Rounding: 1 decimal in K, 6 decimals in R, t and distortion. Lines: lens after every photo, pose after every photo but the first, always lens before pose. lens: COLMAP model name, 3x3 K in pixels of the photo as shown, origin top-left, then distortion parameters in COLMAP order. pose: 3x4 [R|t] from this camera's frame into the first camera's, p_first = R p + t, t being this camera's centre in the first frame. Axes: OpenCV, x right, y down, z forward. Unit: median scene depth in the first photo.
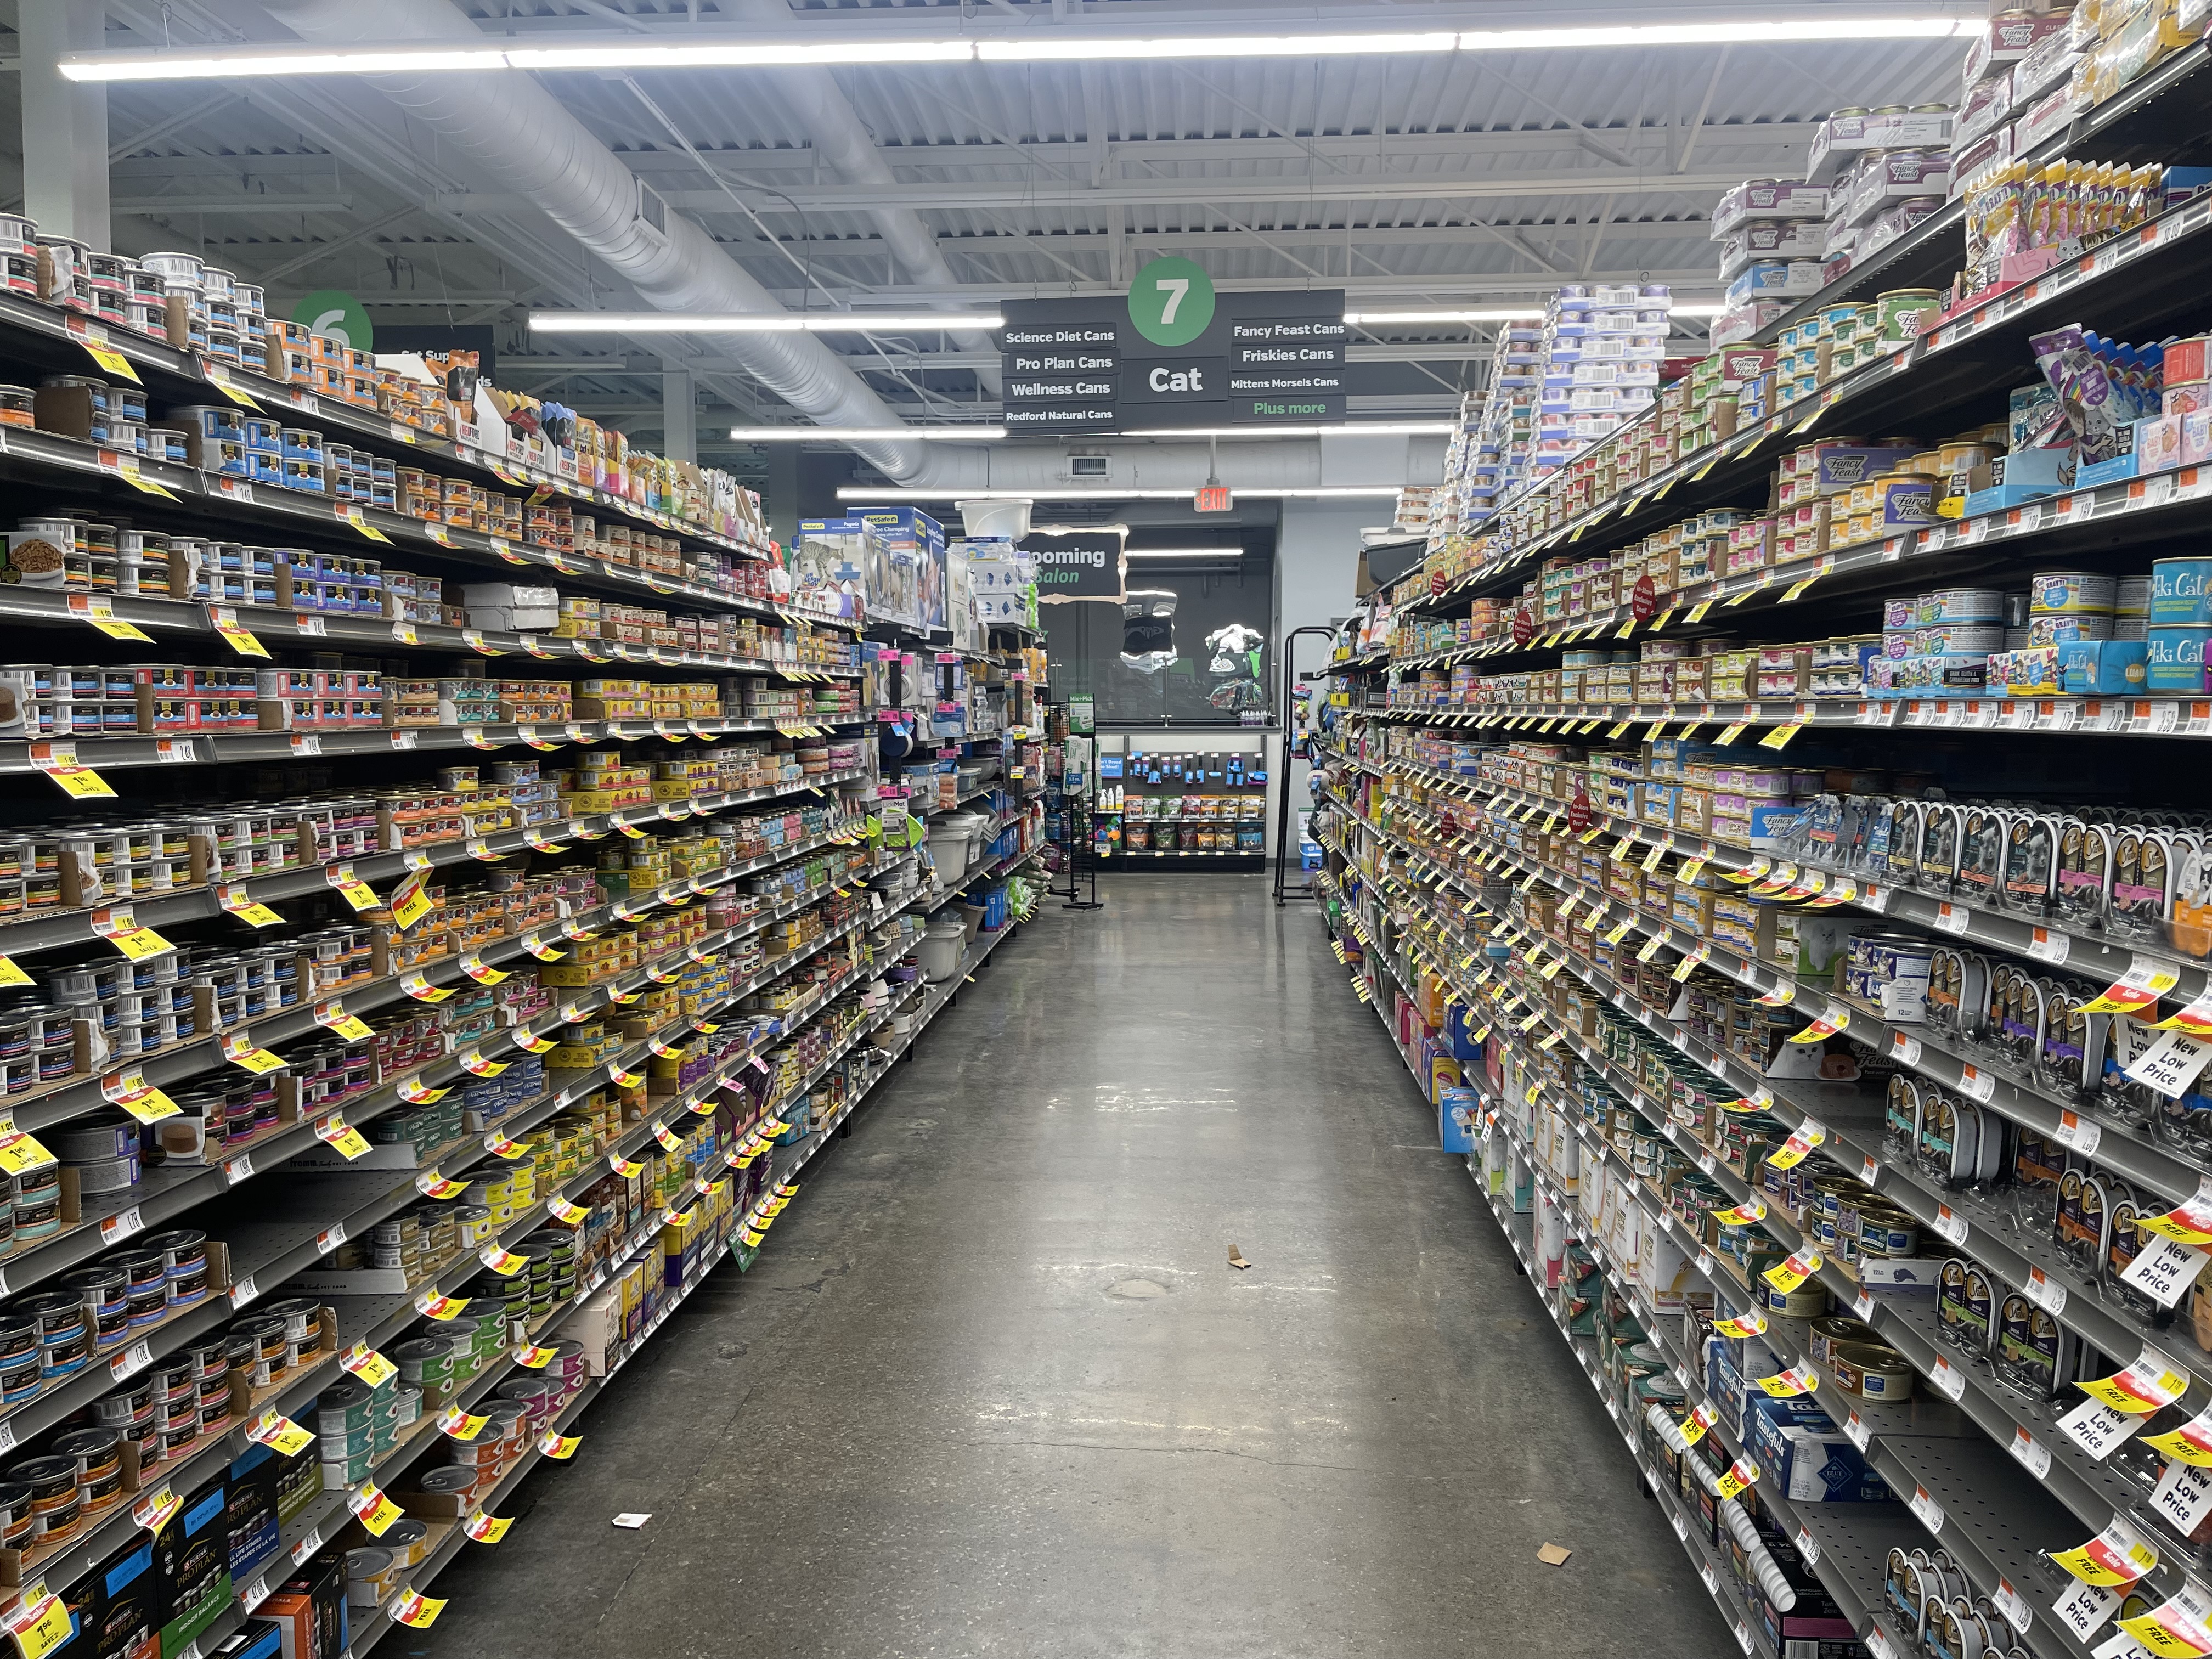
lens RADIAL K [[1638.3, 0, 1106.0], [0, 1638.3, 829.5], [0, 0, 1]] dist [0.001609, 0.000768]
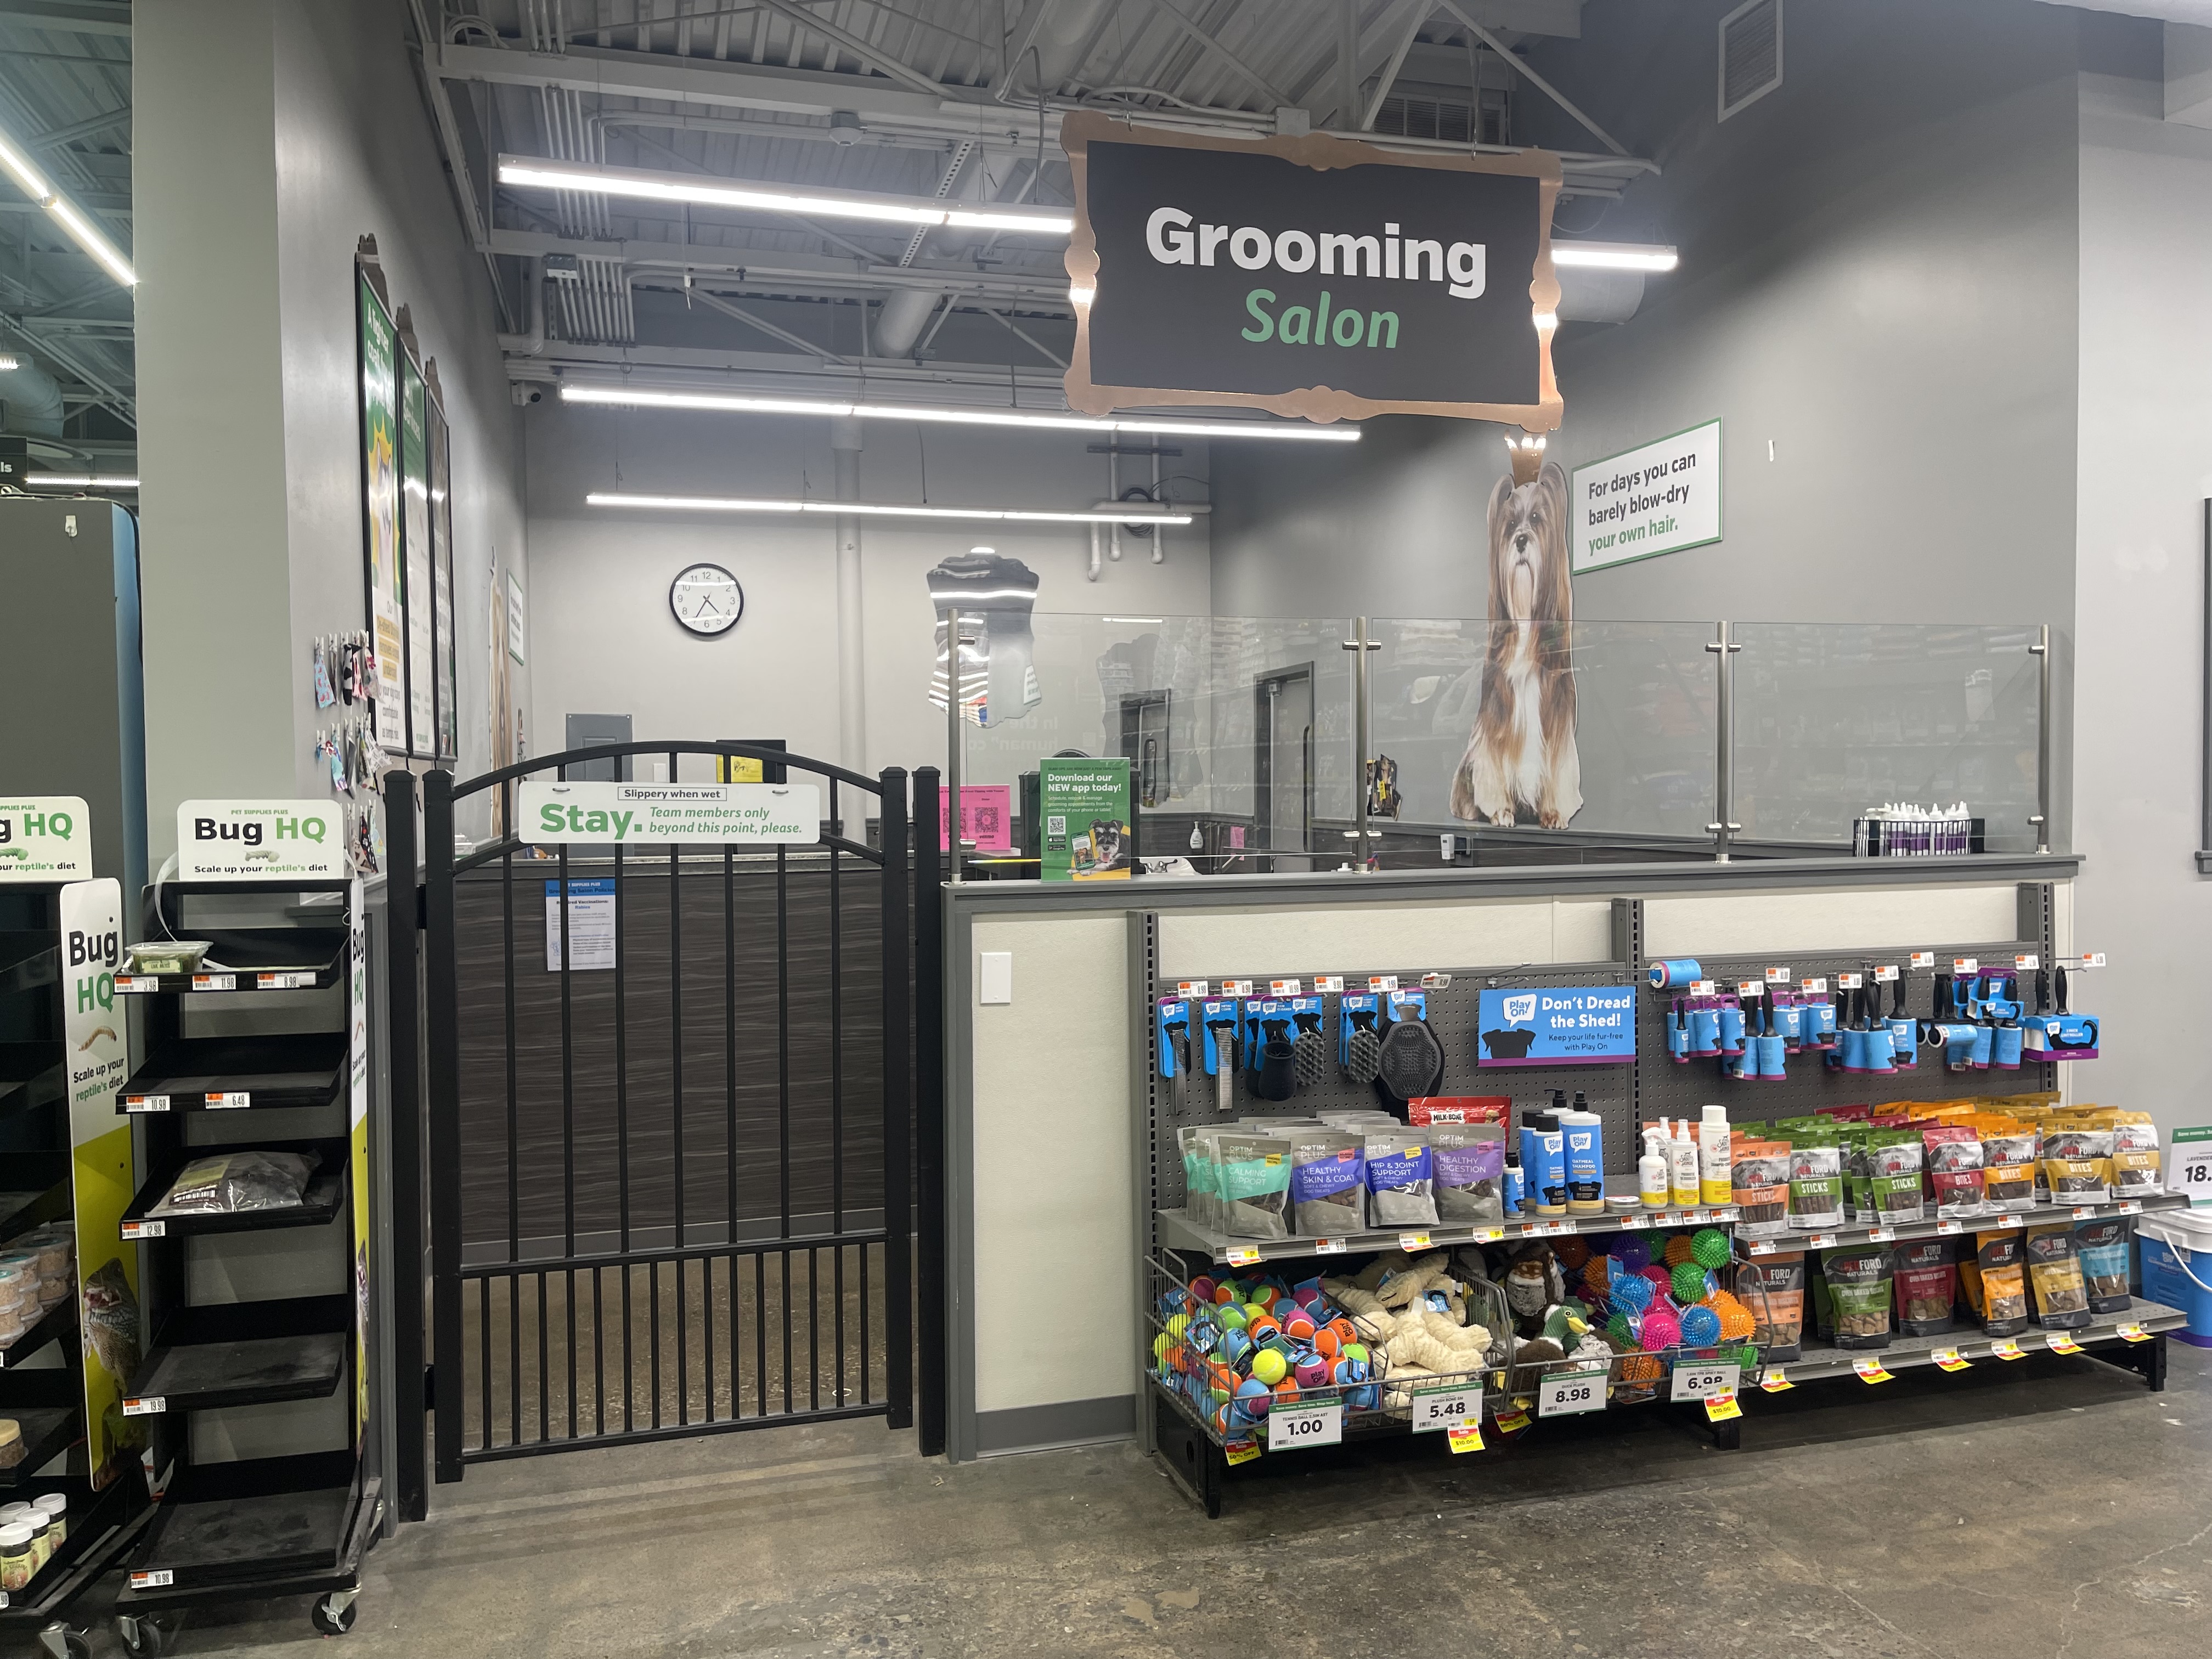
lens RADIAL K [[1638.3, 0, 1106.0], [0, 1638.3, 829.5], [0, 0, 1]] dist [0.001609, 0.000768]
pose [[0.943460, -0.012033, 0.331267, -0.160792], [0.030799, 0.998200, -0.051460, -0.058382], [-0.330051, 0.058753, 0.942133, 0.781352]]
